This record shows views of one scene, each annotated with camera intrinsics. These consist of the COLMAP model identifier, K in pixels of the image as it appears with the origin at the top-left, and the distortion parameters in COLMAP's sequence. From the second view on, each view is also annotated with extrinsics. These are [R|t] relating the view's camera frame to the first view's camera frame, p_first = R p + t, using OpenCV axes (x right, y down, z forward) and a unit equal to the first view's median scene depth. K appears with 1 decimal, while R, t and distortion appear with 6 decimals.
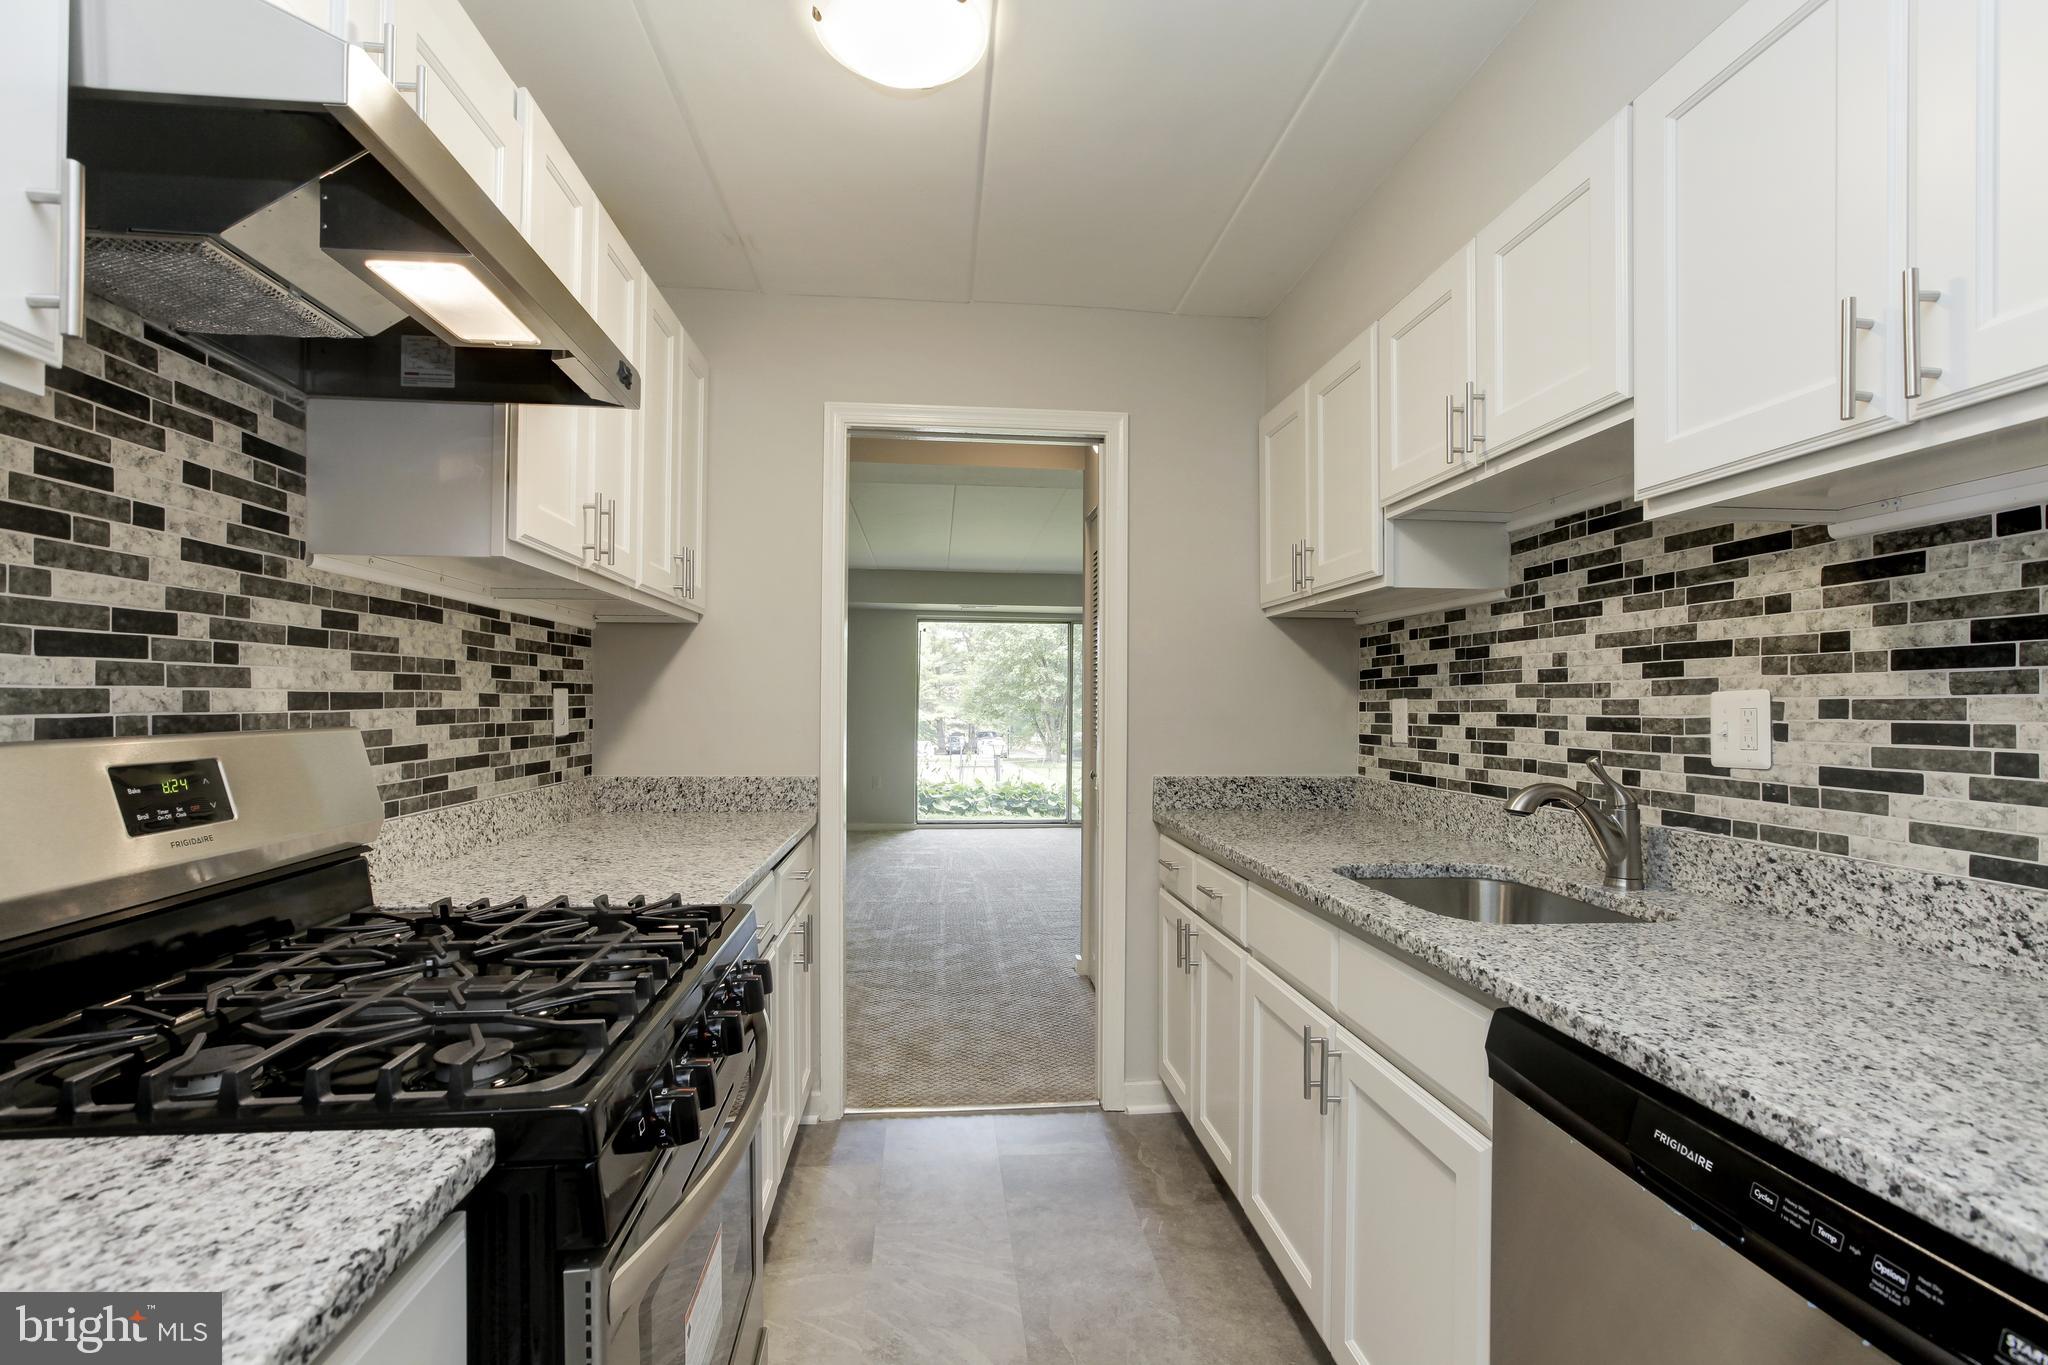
lens RADIAL K [[925.7, 0, 993.2], [0, 925.7, 692.9], [0, 0, 1]] dist [-0.020749, 0.008766]
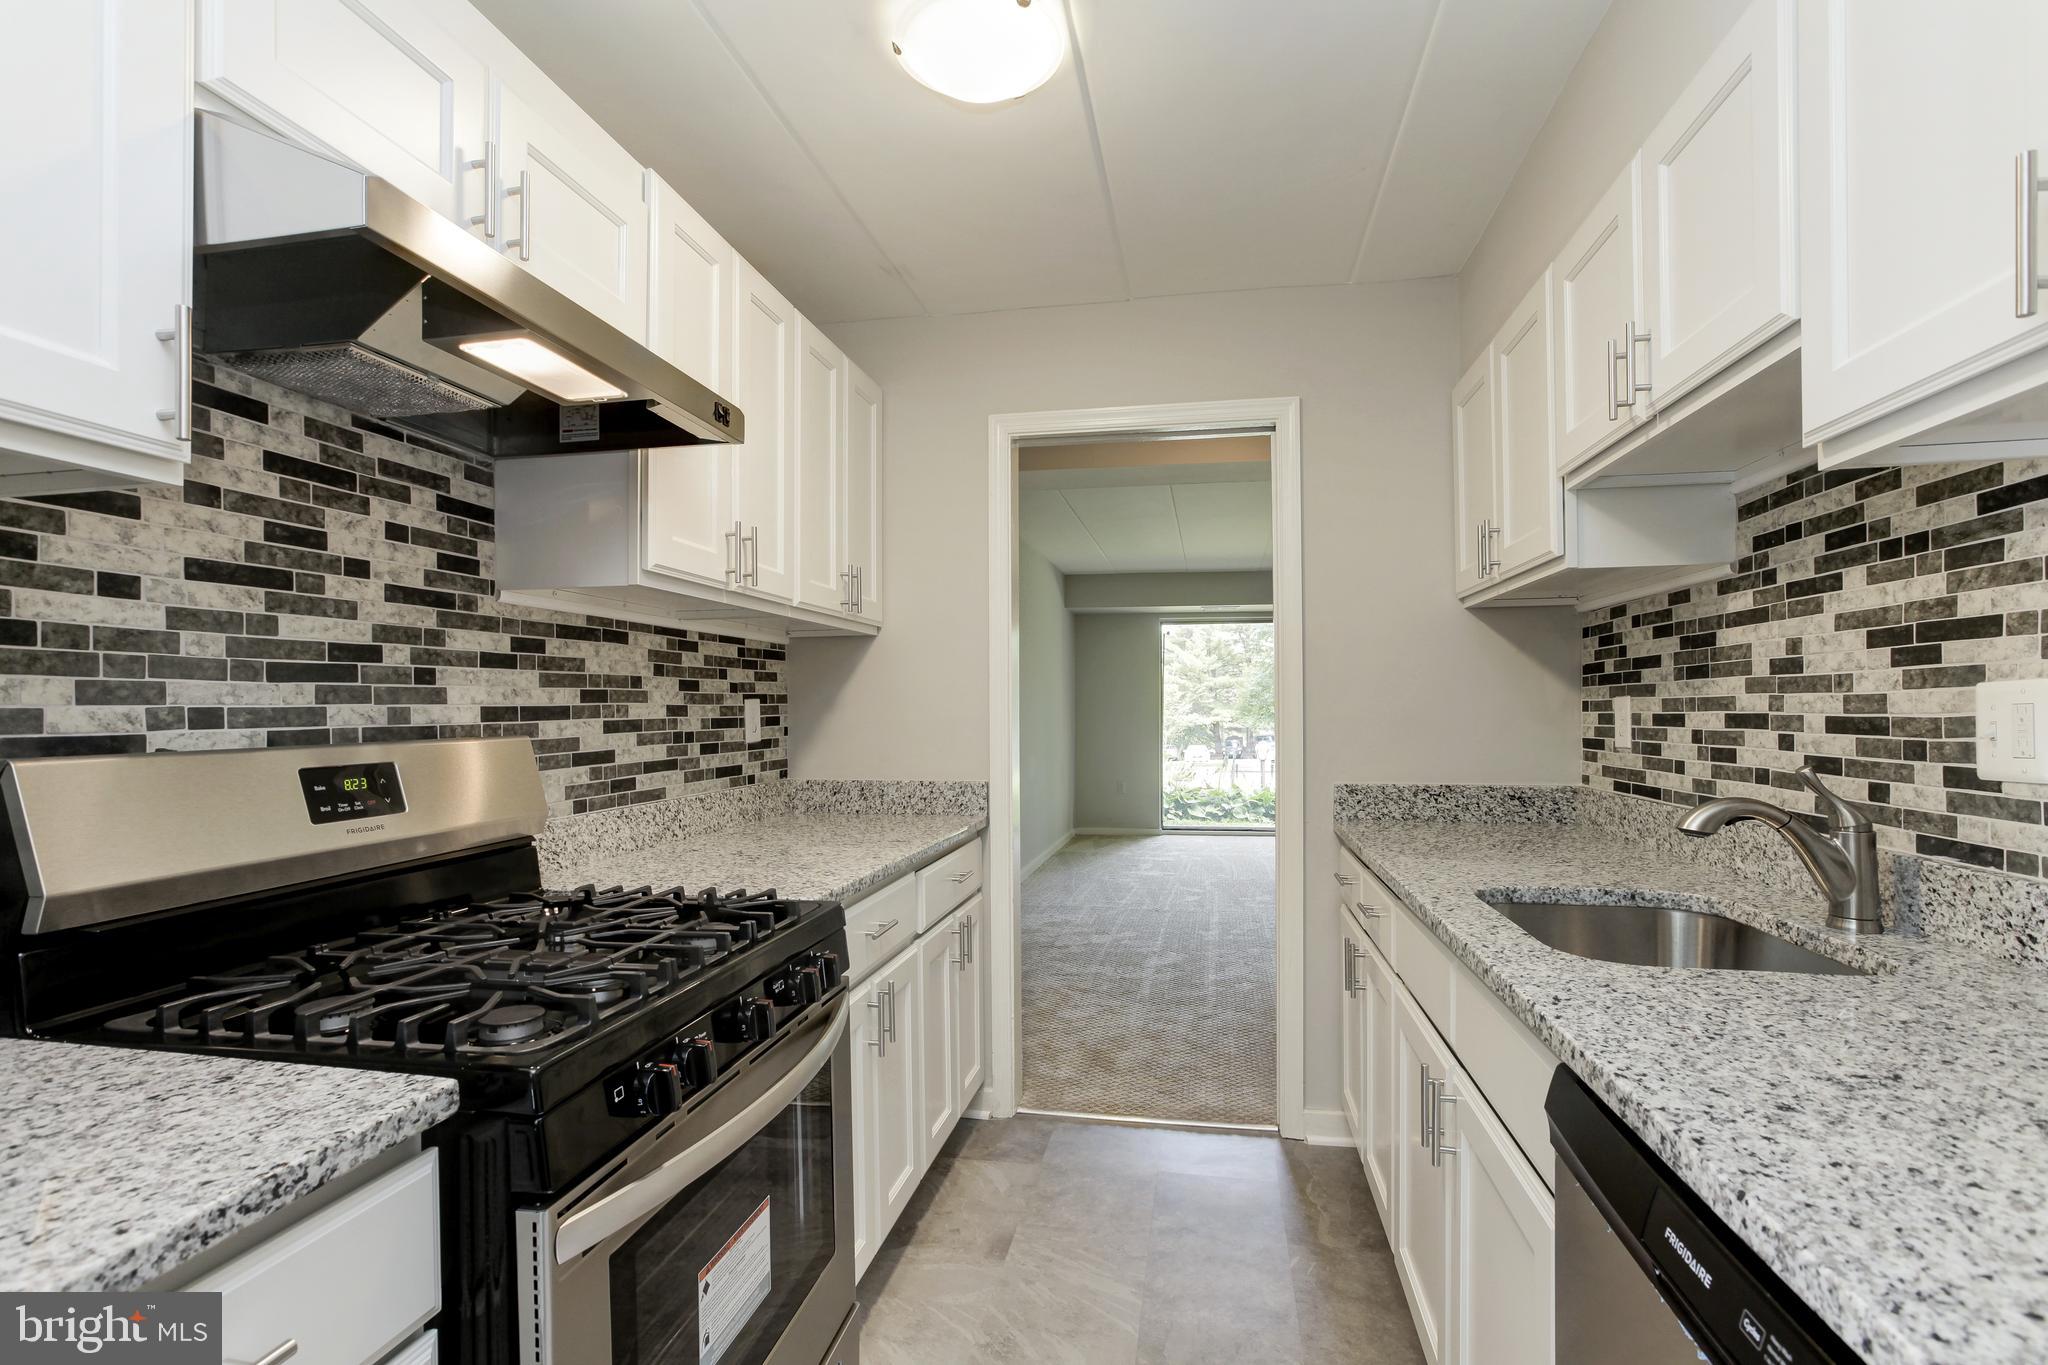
lens RADIAL K [[925.7, 0, 1003.4], [0, 925.7, 697.7], [0, 0, 1]] dist [-0.020749, 0.008766]
pose [[0.960432, -0.015473, -0.278083, 0.181998], [0.015623, 0.999877, -0.001679, -0.000149], [0.278075, -0.002732, 0.960556, 0.027508]]
